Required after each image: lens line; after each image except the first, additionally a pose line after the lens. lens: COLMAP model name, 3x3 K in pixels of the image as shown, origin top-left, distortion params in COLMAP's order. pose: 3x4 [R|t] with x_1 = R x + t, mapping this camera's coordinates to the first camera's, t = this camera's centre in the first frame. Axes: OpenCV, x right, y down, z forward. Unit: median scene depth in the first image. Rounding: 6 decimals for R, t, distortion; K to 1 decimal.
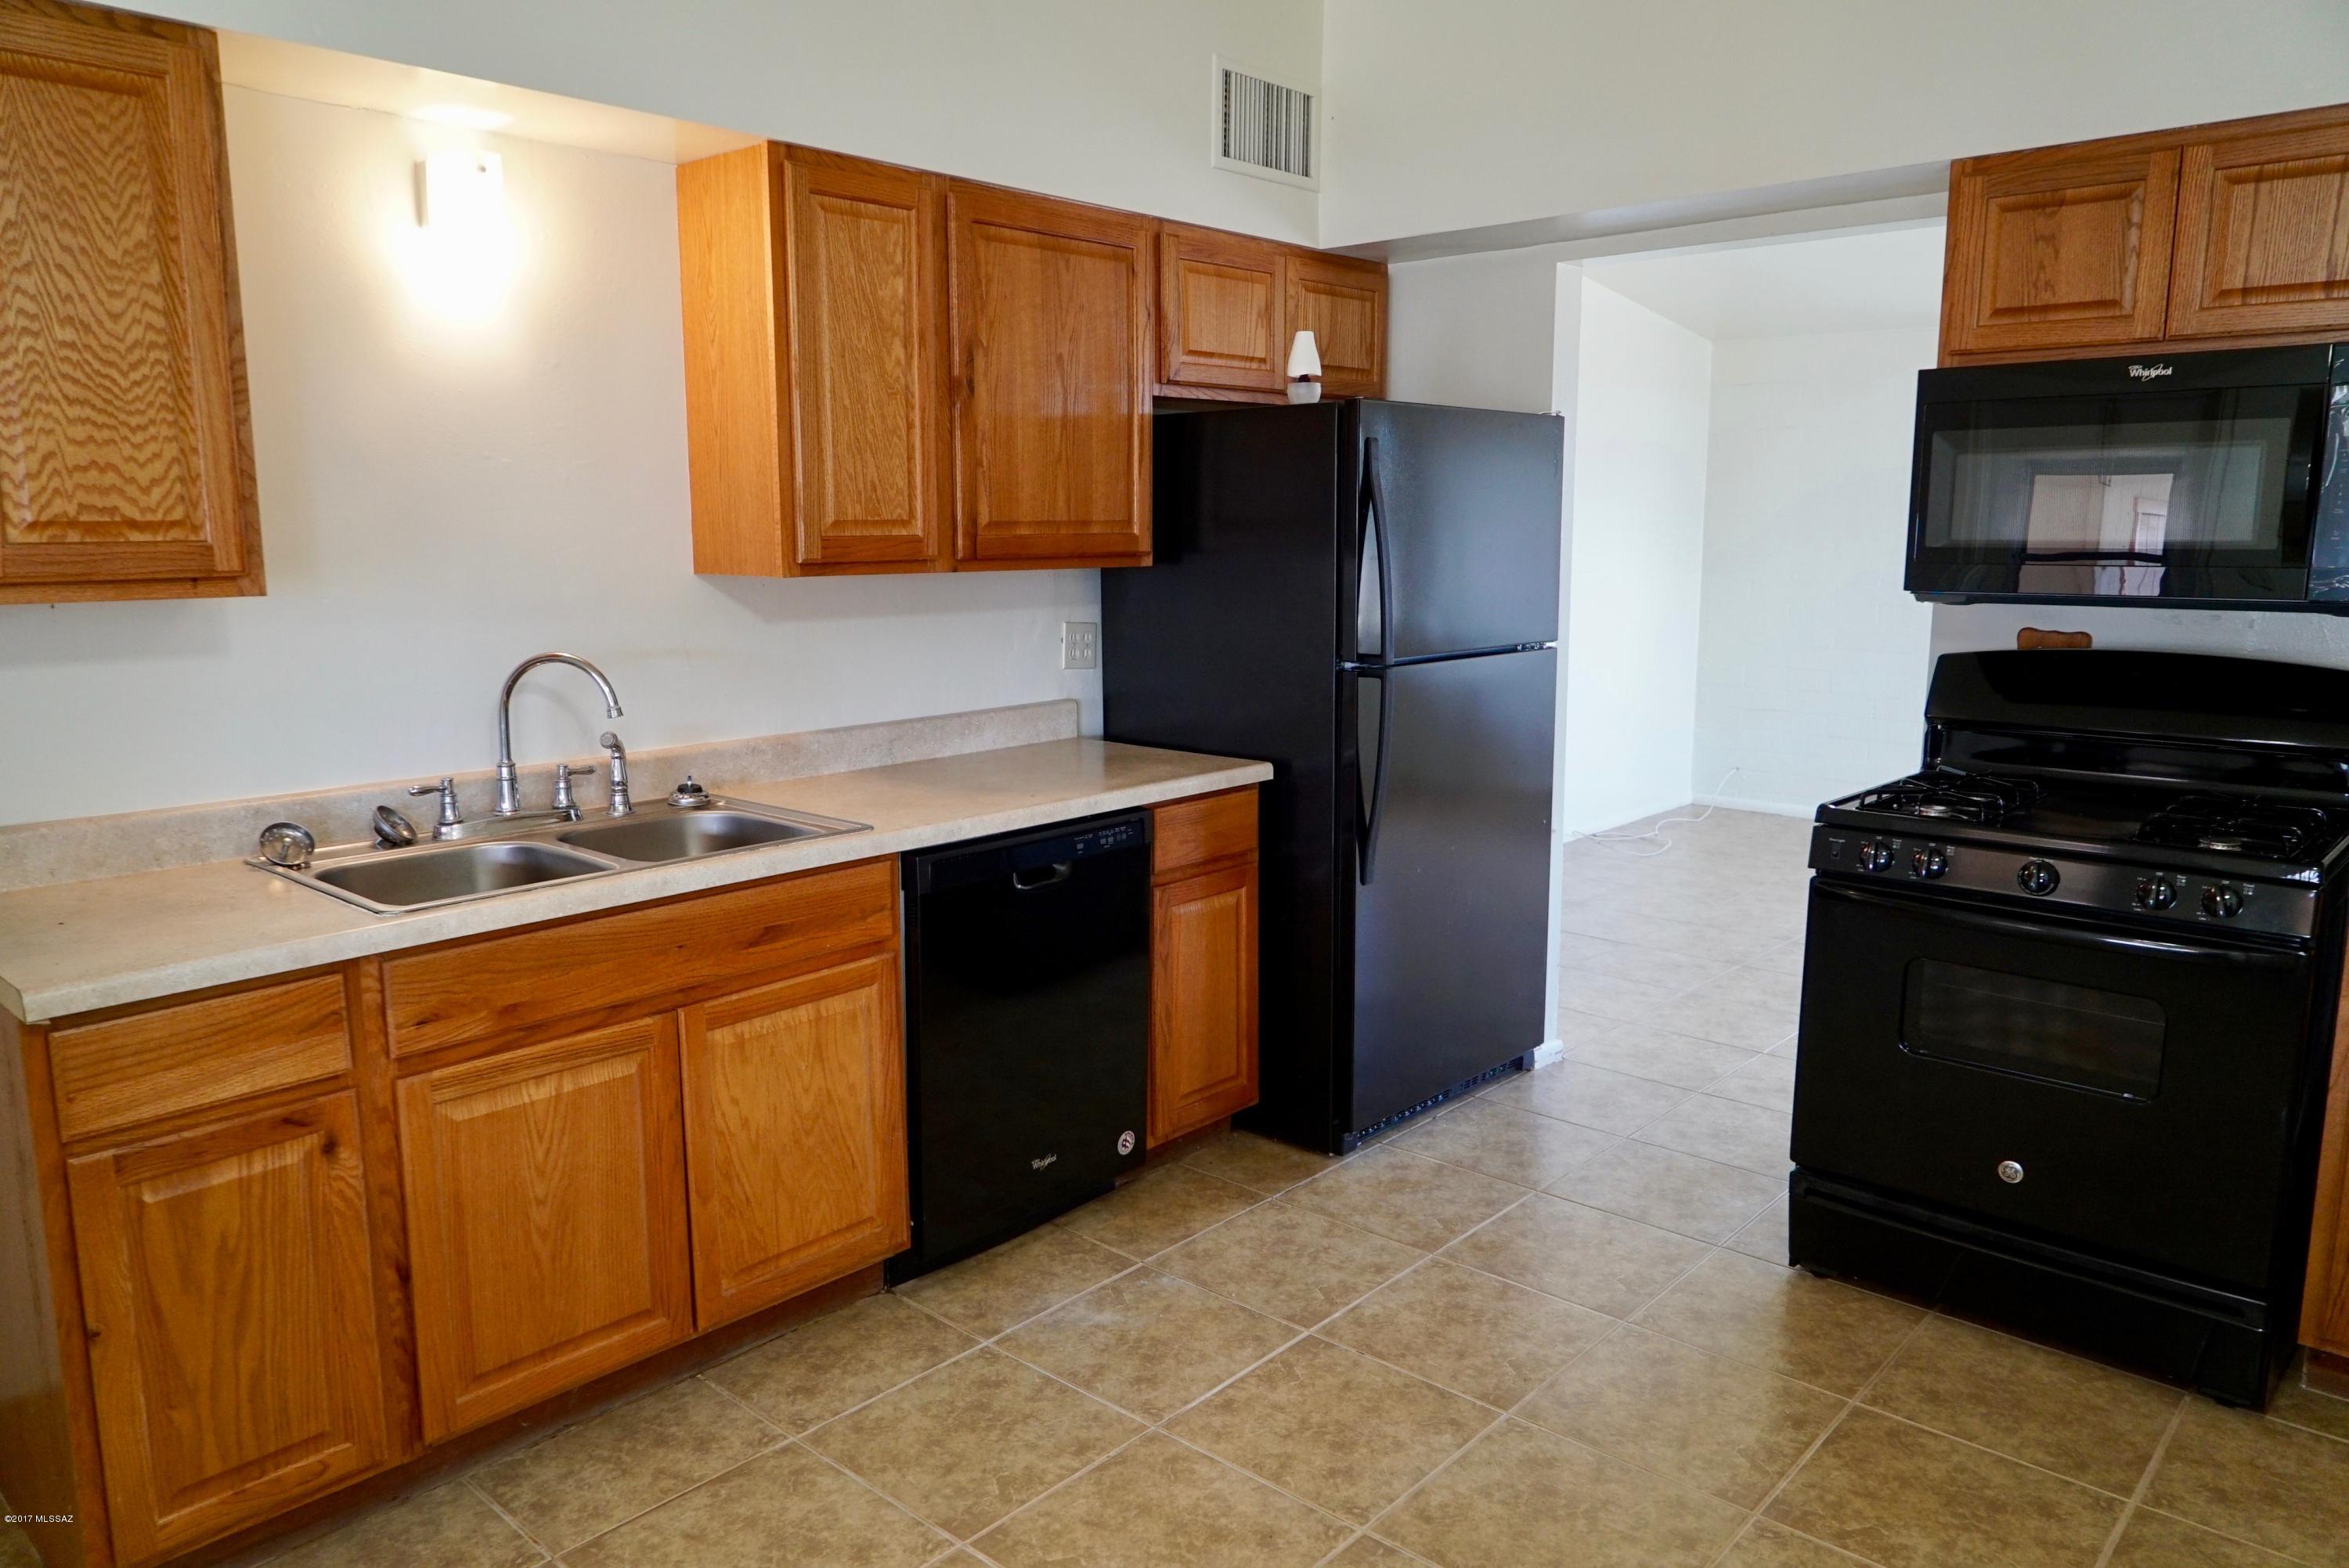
lens RADIAL K [[1625.4, 0, 1174.5], [0, 1625.4, 784.0], [0, 0, 1]] dist [-0.014362, 0.016612]
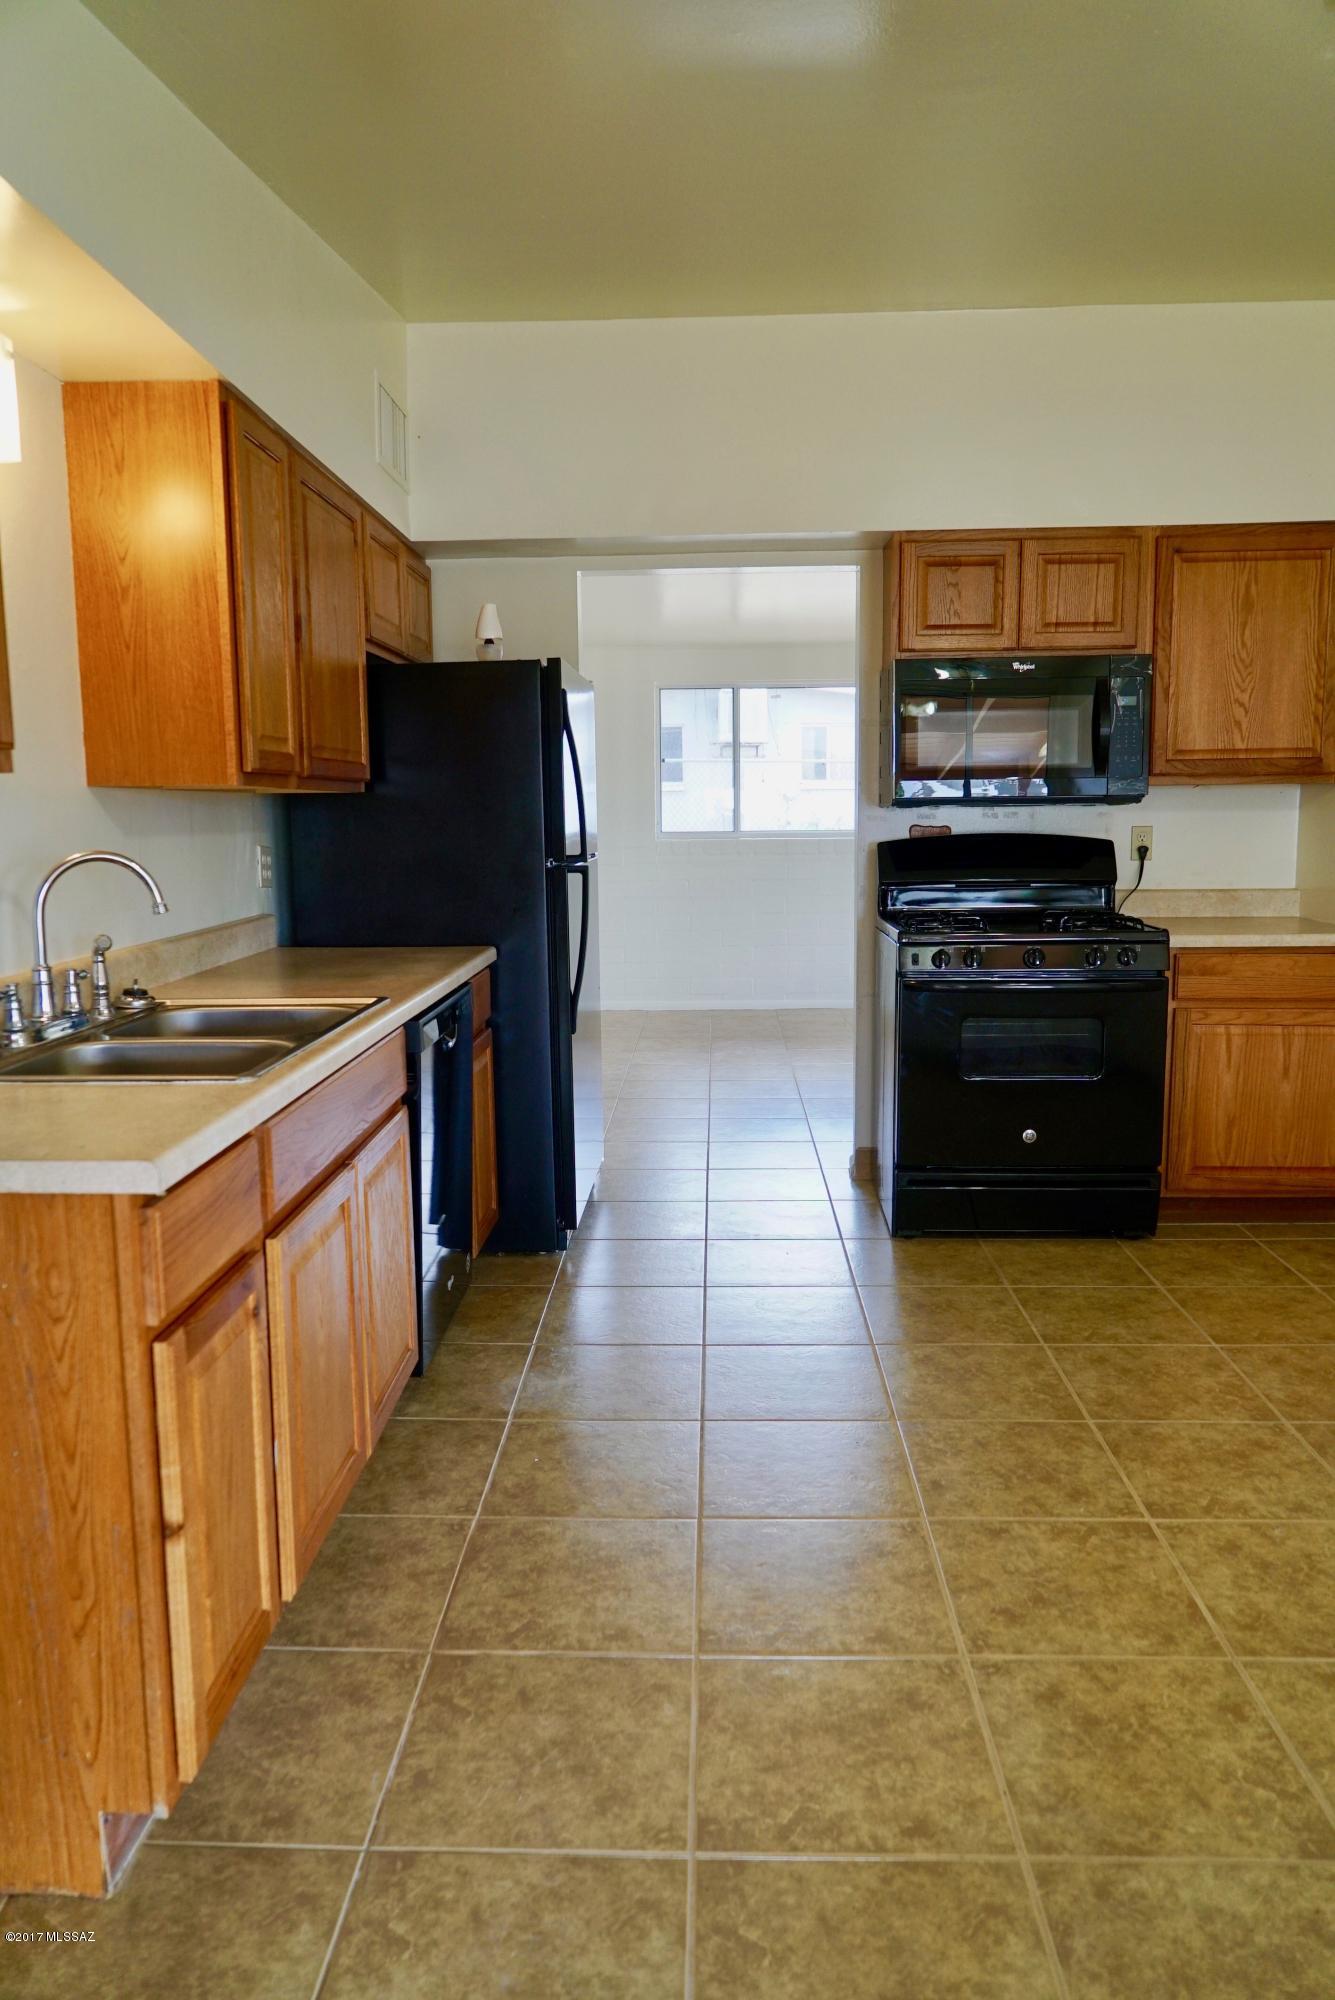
lens RADIAL K [[1384.1, 0, 667.5], [0, 1384.1, 1000.0], [0, 0, 1]] dist [-0.014362, 0.016612]
pose [[0.762098, -0.094661, 0.640505, -0.645055], [0.116273, 0.993181, 0.008437, 0.042285], [-0.636936, 0.068043, 0.767908, 0.124733]]
